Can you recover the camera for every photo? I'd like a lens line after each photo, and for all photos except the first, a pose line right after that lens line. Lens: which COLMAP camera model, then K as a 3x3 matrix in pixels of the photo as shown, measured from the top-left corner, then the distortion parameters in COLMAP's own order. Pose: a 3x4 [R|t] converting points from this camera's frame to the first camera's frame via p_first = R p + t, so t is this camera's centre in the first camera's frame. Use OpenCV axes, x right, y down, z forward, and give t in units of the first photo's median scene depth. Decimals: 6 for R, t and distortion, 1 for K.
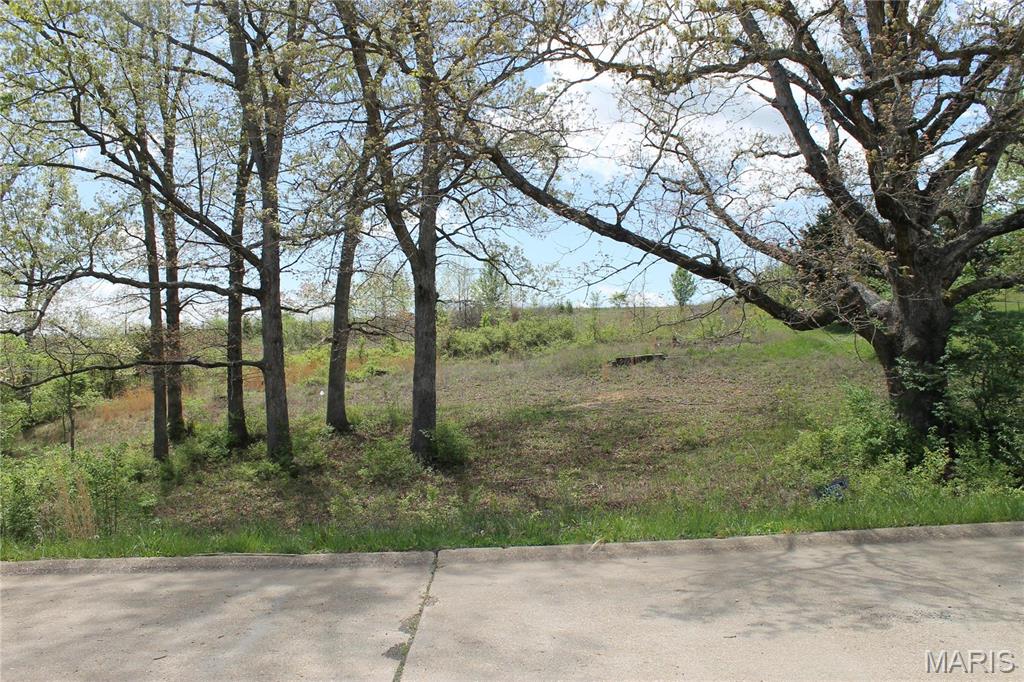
lens RADIAL K [[851.3, 0, 512.8], [0, 851.3, 325.0], [0, 0, 1]] dist [-0.175880, 0.146796]
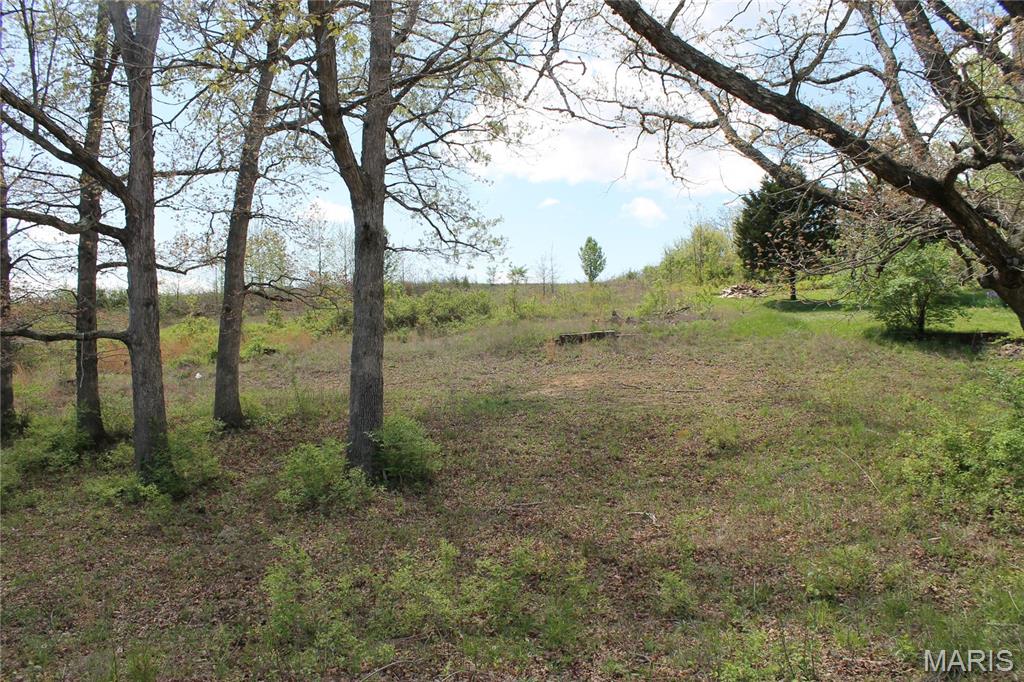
lens RADIAL K [[851.3, 0, 512.8], [0, 851.3, 325.0], [0, 0, 1]] dist [-0.175880, 0.146796]
pose [[0.987455, 0.010730, 0.157538, -0.075569], [-0.014192, 0.999682, 0.020866, 0.015384], [-0.157264, -0.022840, 0.987292, 0.227146]]
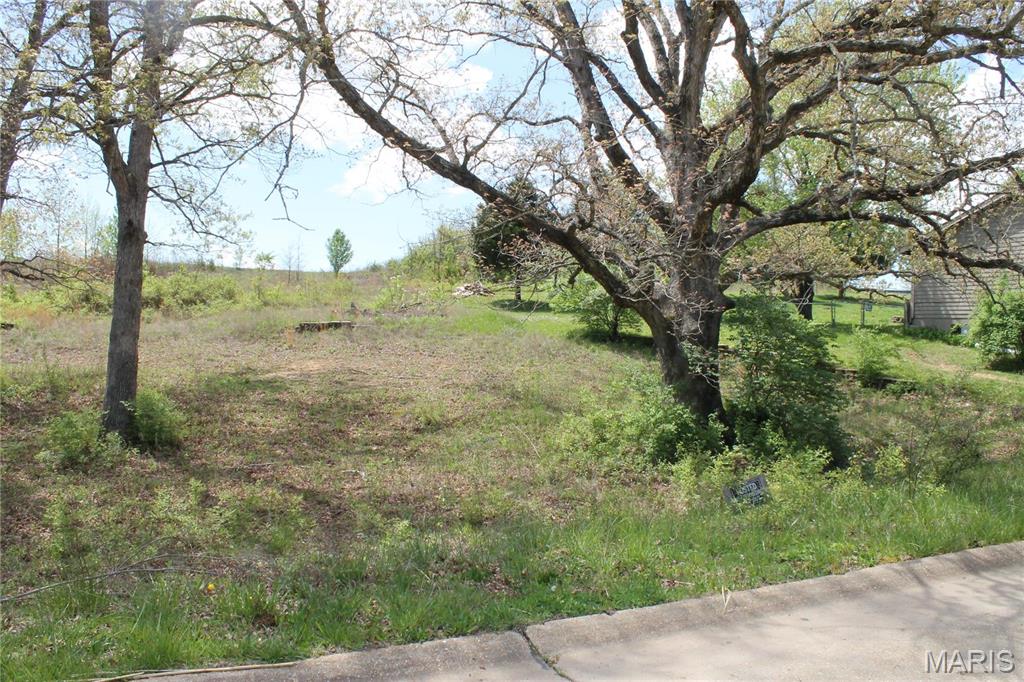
lens RADIAL K [[851.3, 0, 512.8], [0, 851.3, 325.0], [0, 0, 1]] dist [-0.175880, 0.146796]
pose [[0.897110, 0.052233, 0.438709, -0.092472], [-0.068399, 0.997435, 0.021114, 0.007708], [-0.436480, -0.048949, 0.898381, 0.110978]]
